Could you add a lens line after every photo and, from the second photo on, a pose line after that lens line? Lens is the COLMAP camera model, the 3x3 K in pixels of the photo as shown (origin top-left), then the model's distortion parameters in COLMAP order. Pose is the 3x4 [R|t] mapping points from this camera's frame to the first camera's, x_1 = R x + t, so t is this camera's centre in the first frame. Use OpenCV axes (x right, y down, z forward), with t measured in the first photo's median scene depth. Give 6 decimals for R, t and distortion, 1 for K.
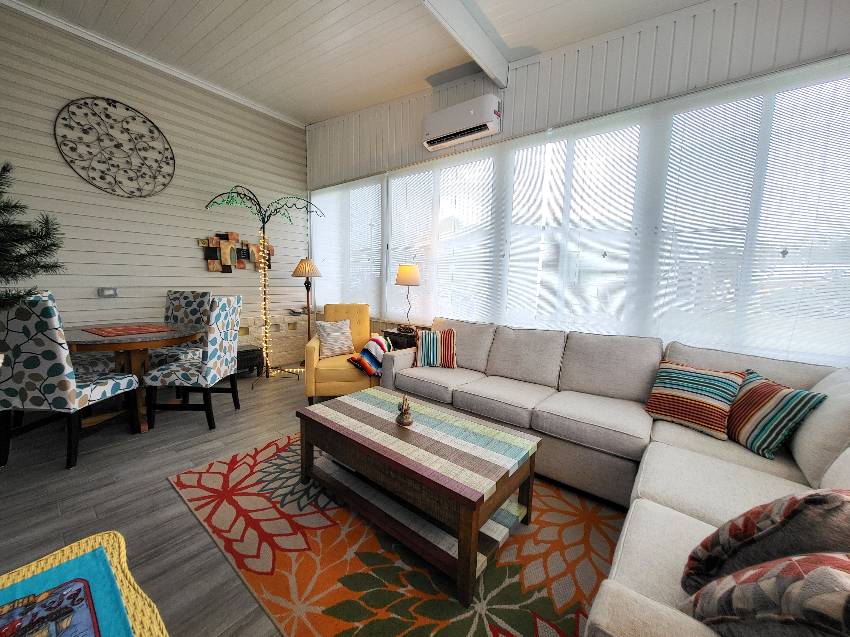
lens RADIAL K [[334.4, 0, 425.4], [0, 334.4, 313.4], [0, 0, 1]] dist [-0.002723, -0.000268]
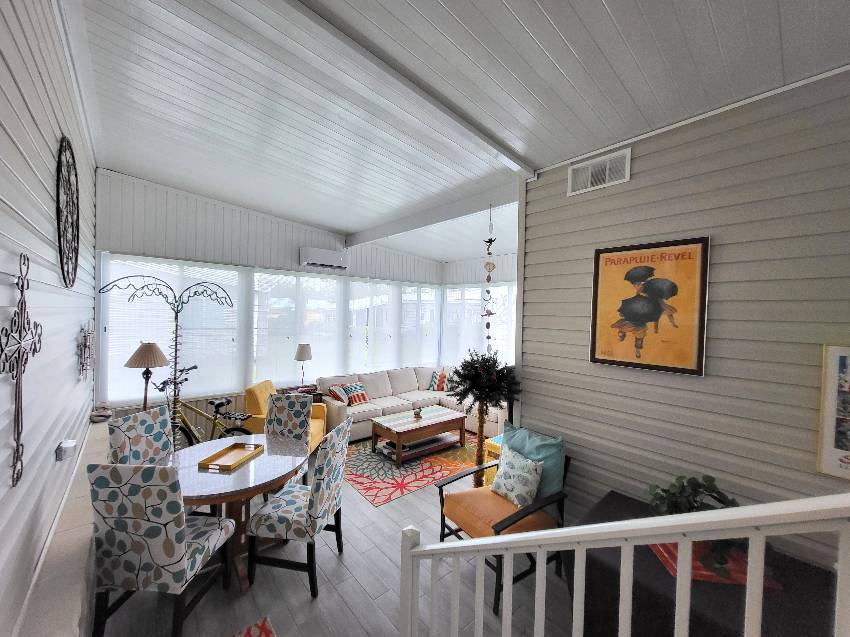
lens RADIAL K [[334.4, 0, 422.3], [0, 334.4, 322.5], [0, 0, 1]] dist [-0.002723, -0.000268]
pose [[0.170017, -0.032485, 0.984906, -2.228641], [0.074429, 0.997025, 0.020036, -0.392331], [-0.982626, 0.069899, 0.171929, 0.433203]]
